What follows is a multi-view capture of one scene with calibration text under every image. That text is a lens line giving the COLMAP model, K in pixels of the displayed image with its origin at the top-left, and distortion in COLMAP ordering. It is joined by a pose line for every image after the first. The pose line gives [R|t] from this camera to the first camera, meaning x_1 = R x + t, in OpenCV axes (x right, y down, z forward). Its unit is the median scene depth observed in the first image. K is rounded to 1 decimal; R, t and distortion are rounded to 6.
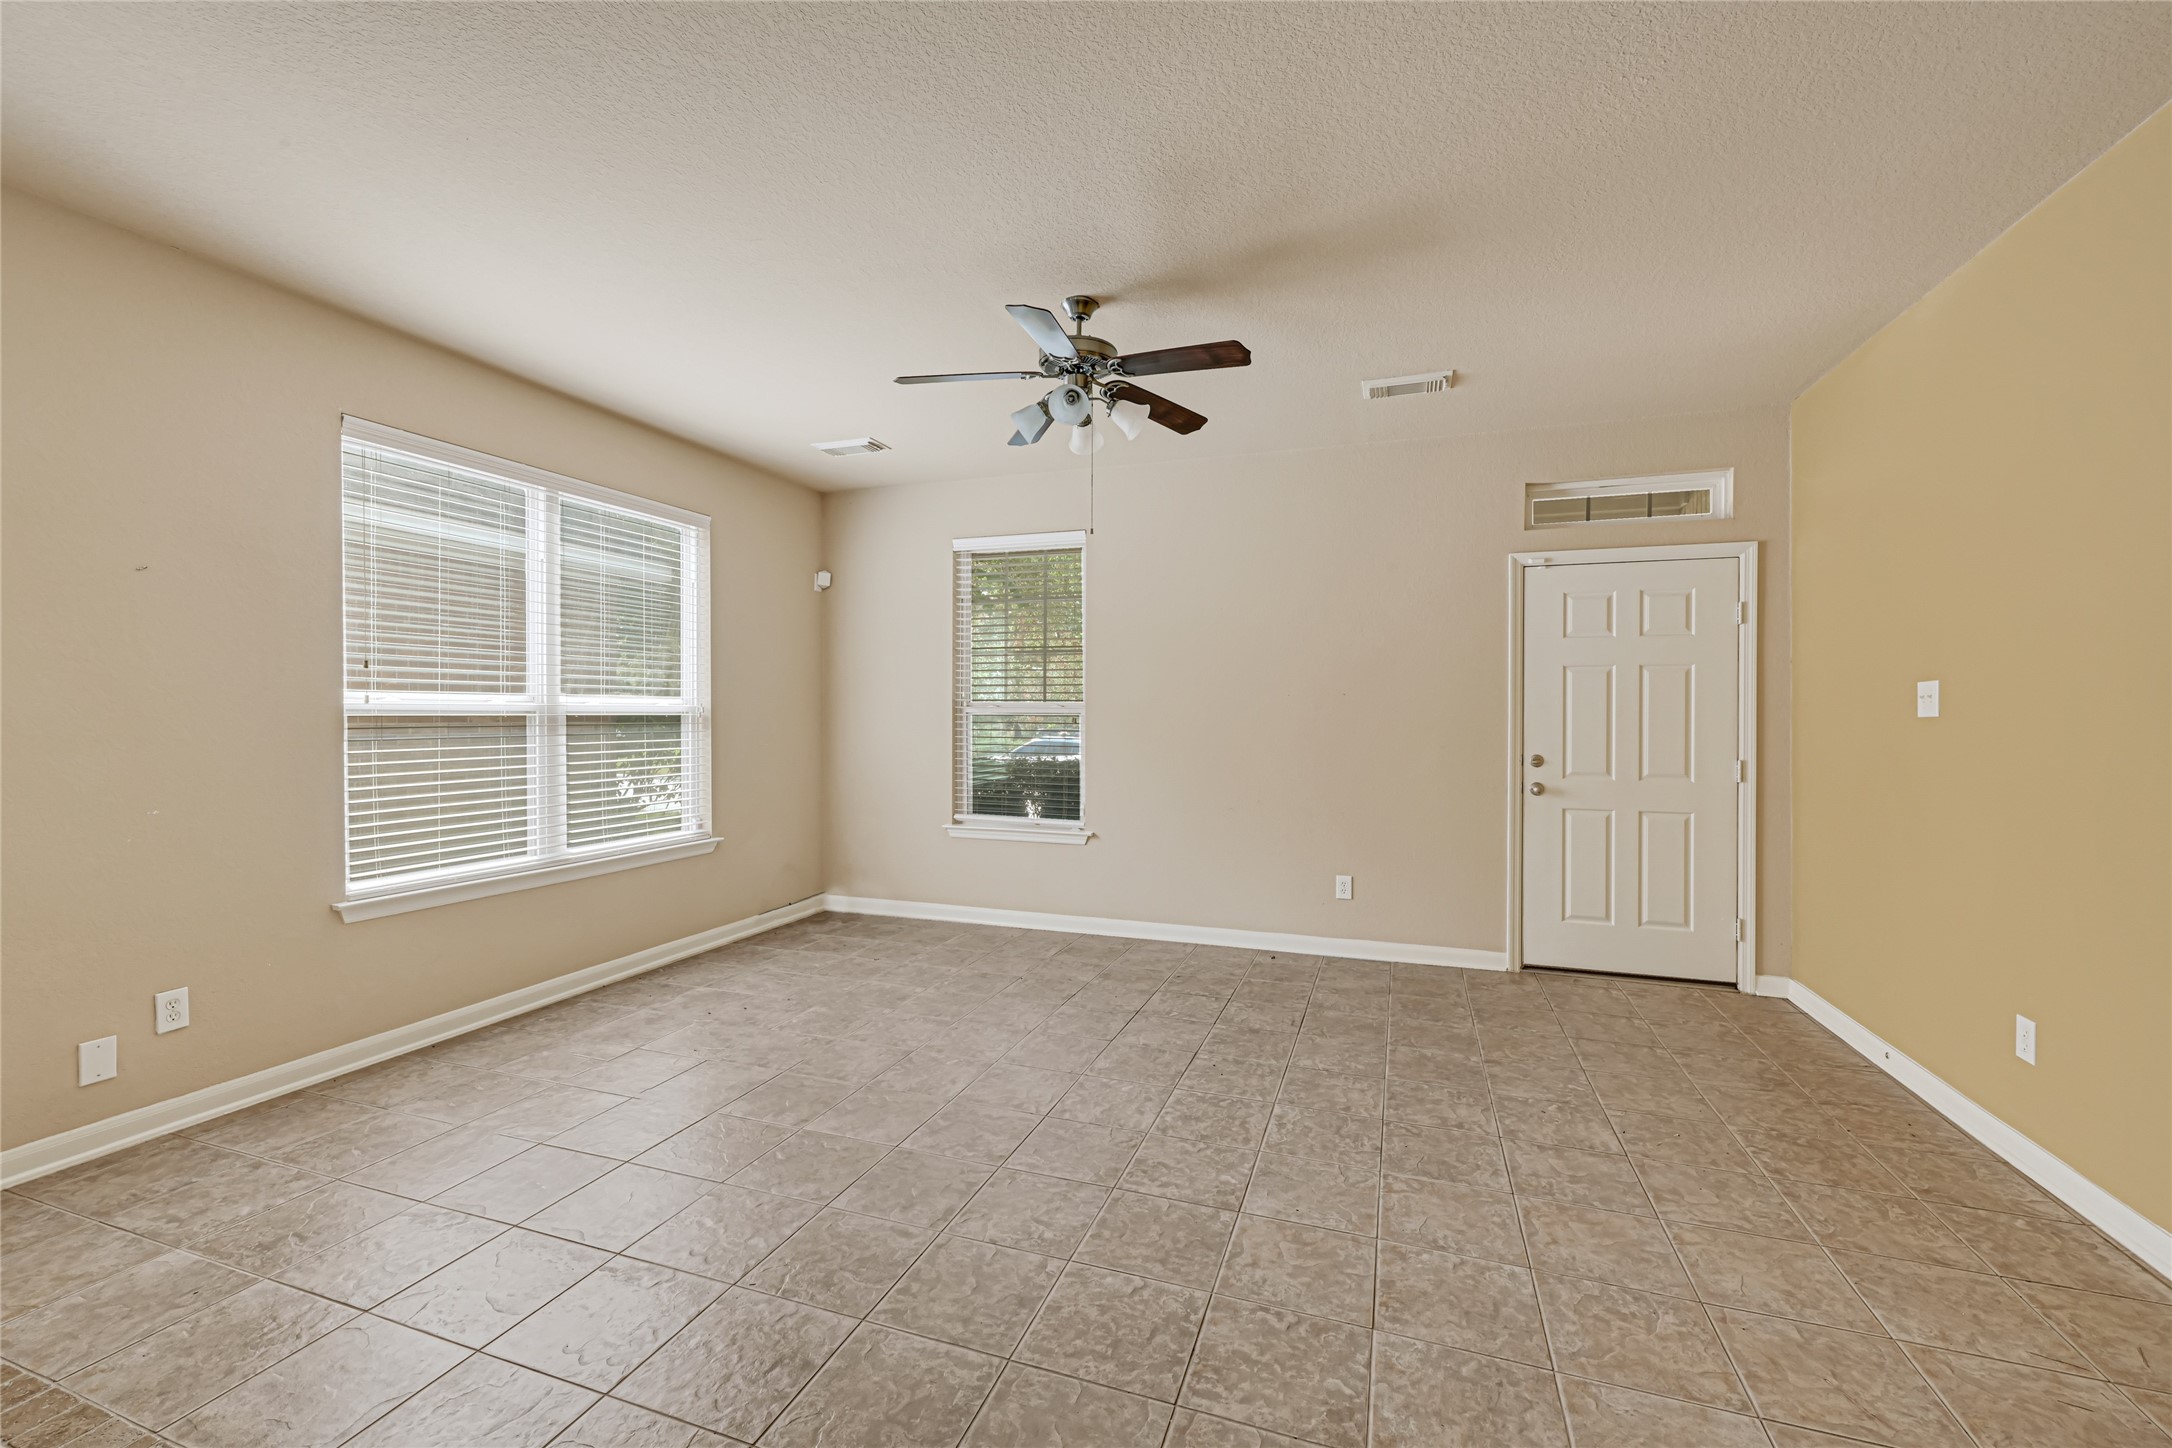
lens RADIAL K [[884.0, 0, 1089.6], [0, 884.0, 720.3], [0, 0, 1]] dist [-0.000192, 0.000054]
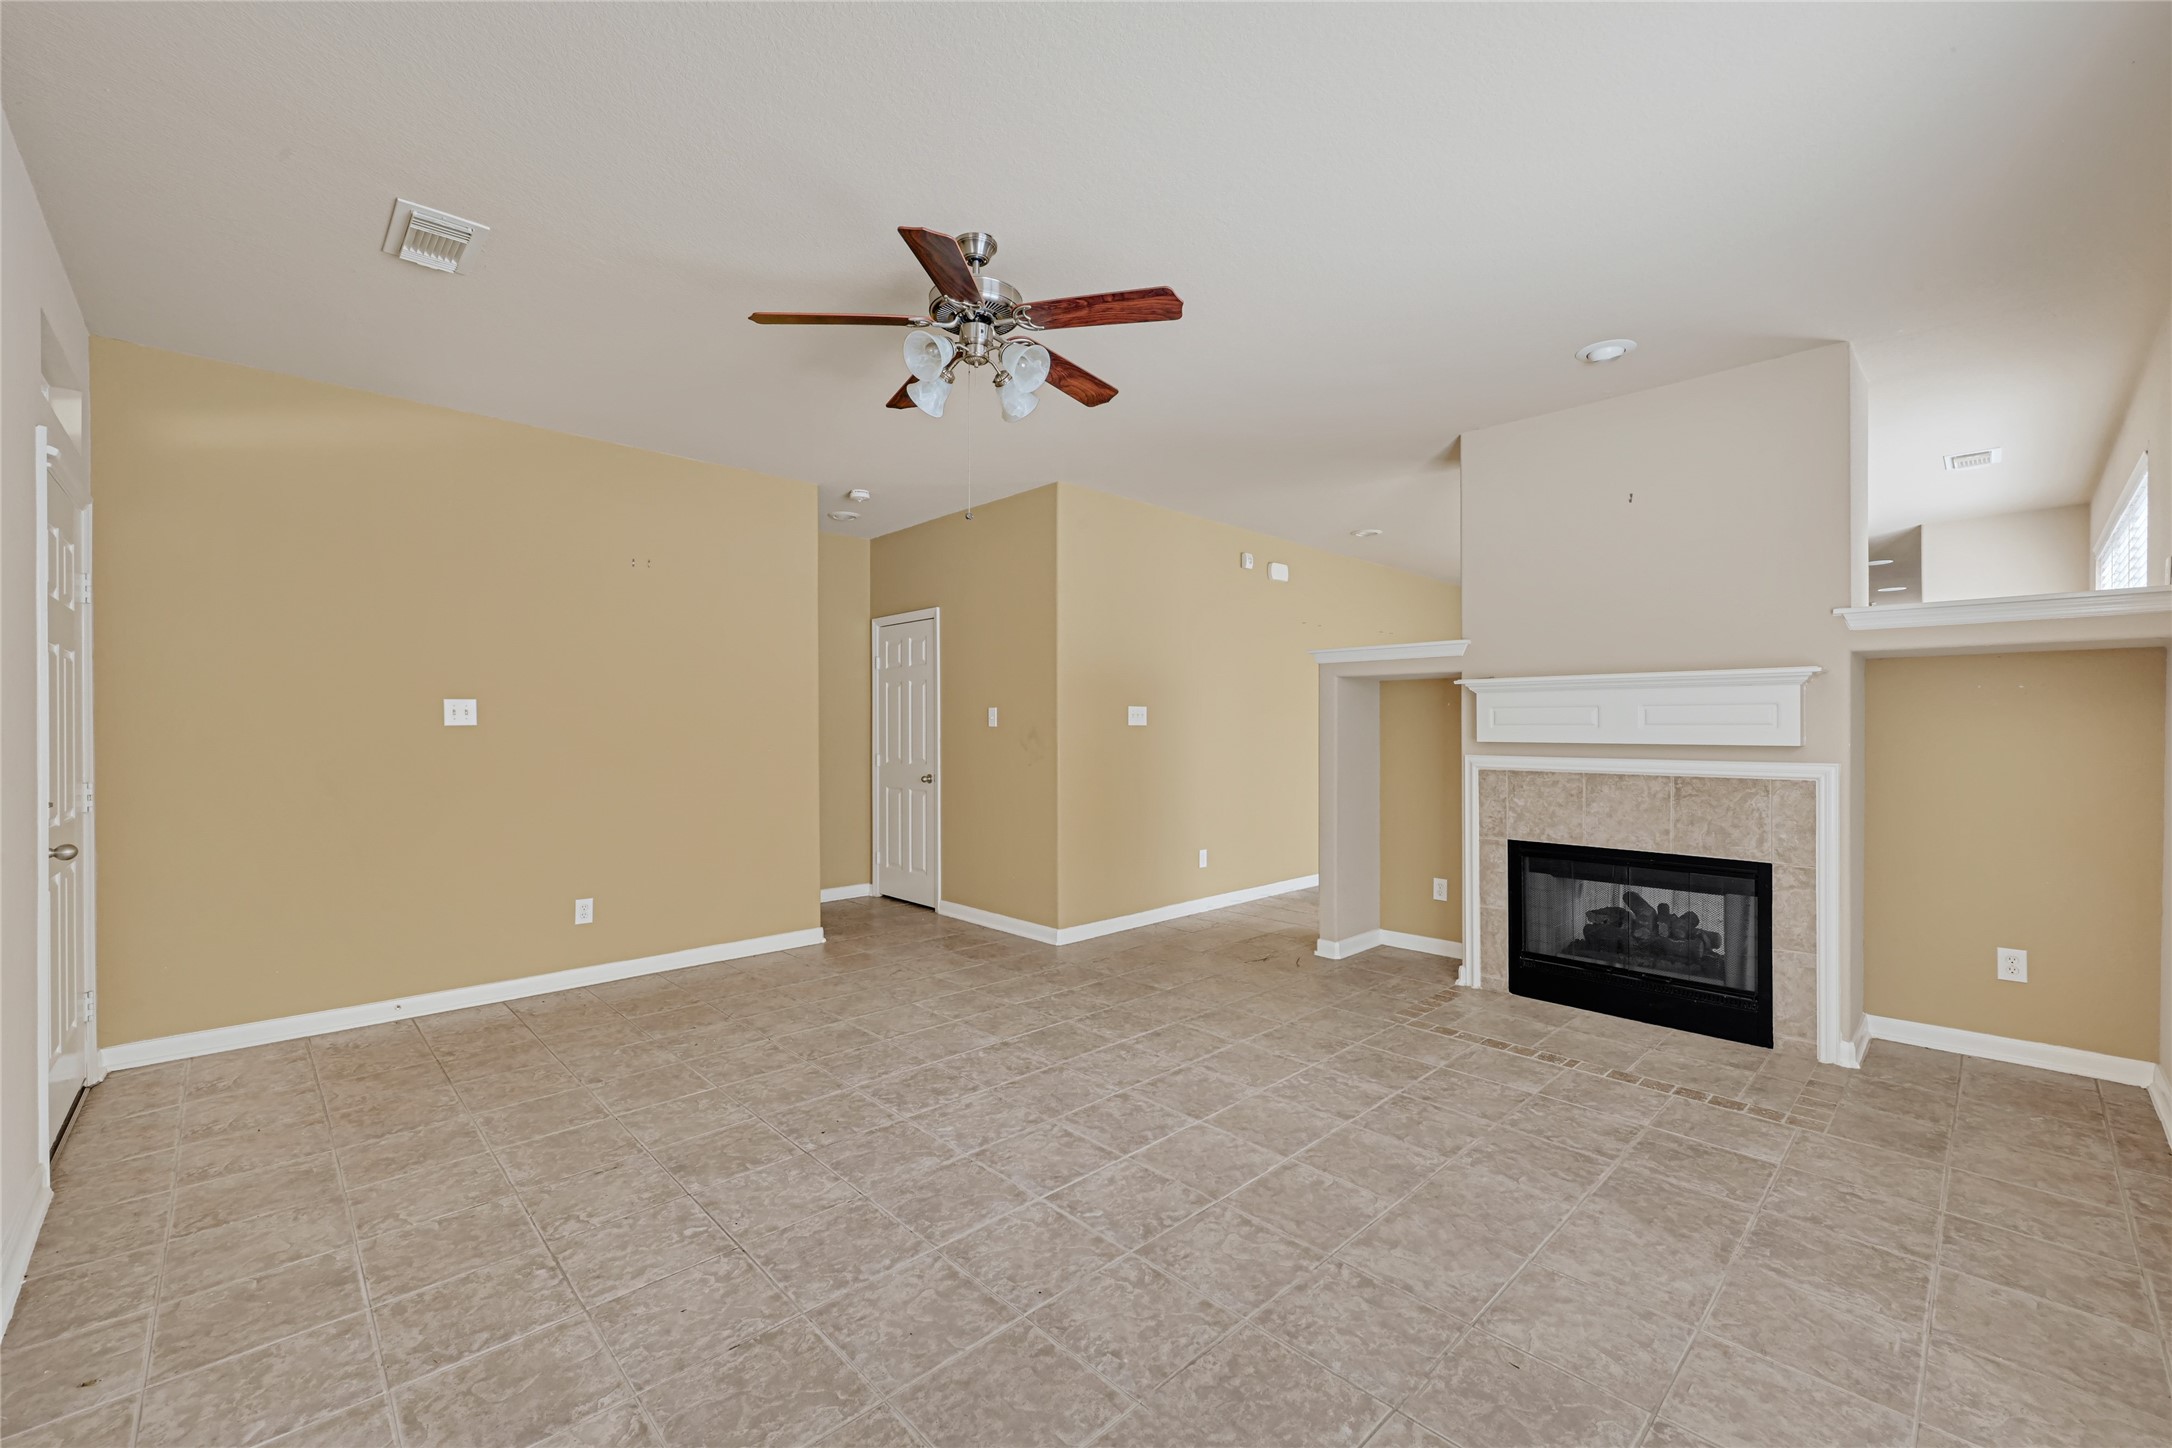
lens RADIAL K [[878.5, 0, 1087.6], [0, 878.5, 726.1], [0, 0, 1]] dist [0.000623, 0.000262]
pose [[-0.893627, -0.002704, 0.448803, -0.548184], [-0.000158, 0.999984, 0.005709, -0.011567], [-0.448811, 0.005031, -0.893613, 1.913967]]
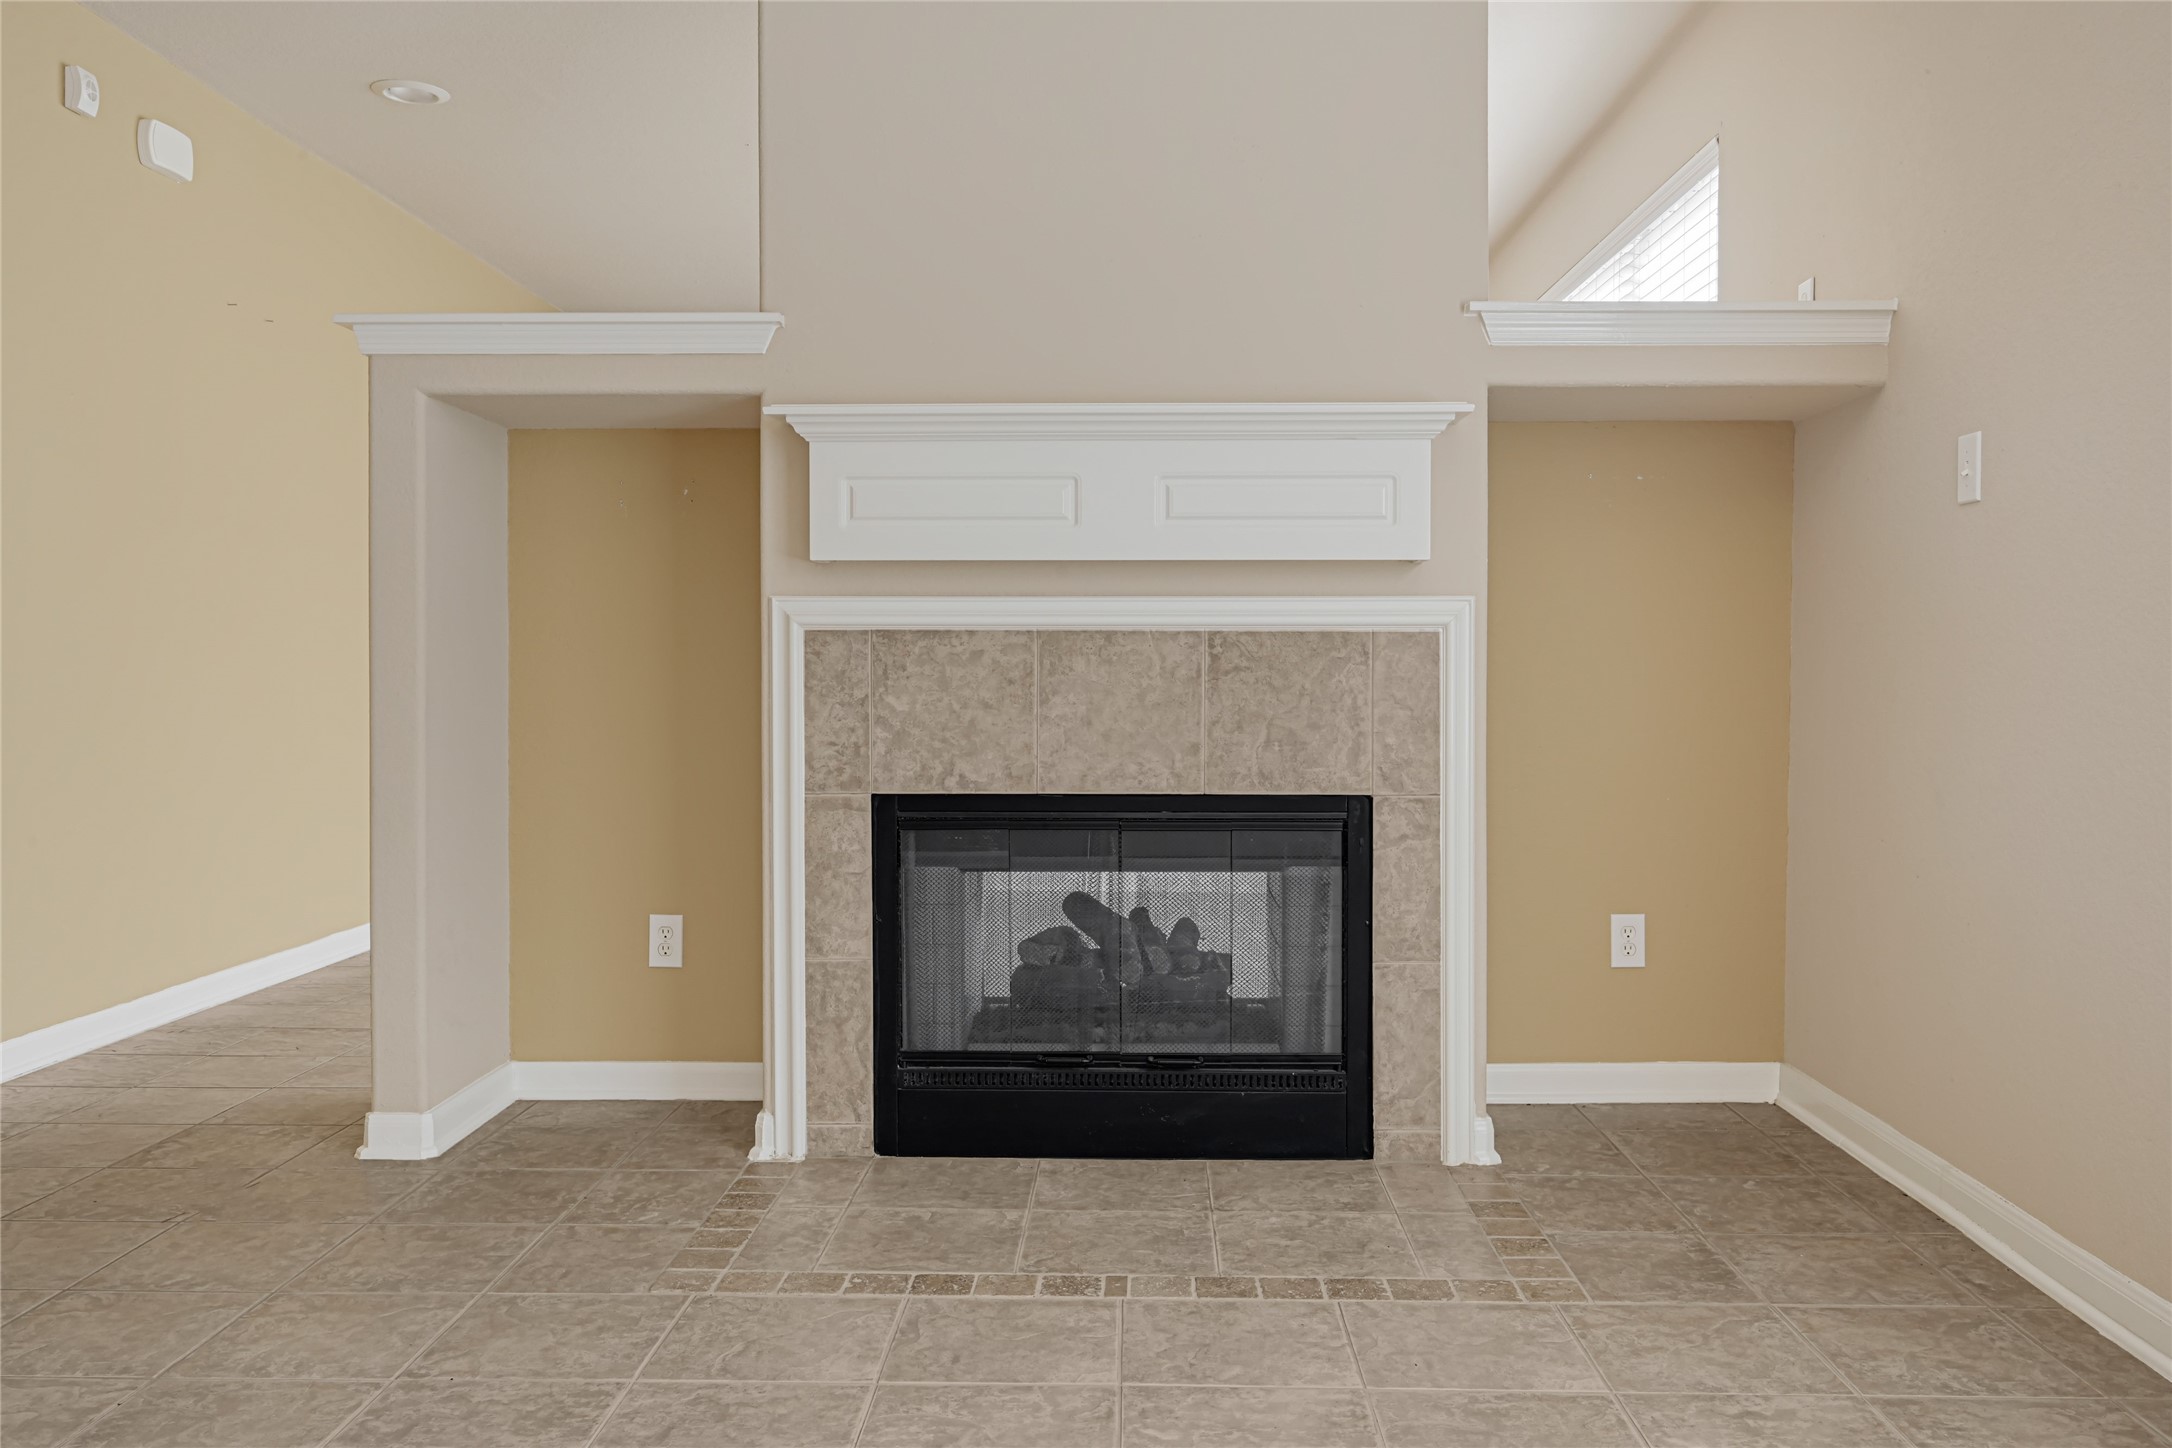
lens RADIAL K [[1738.7, 0, 1089.2], [0, 1738.7, 686.2], [0, 0, 1]] dist [-0.000947, -0.002484]
pose [[-0.950151, -0.001464, -0.311788, -0.272419], [-0.005096, 0.999928, 0.010834, 0.098708], [0.311750, 0.011883, -0.950090, 1.491978]]
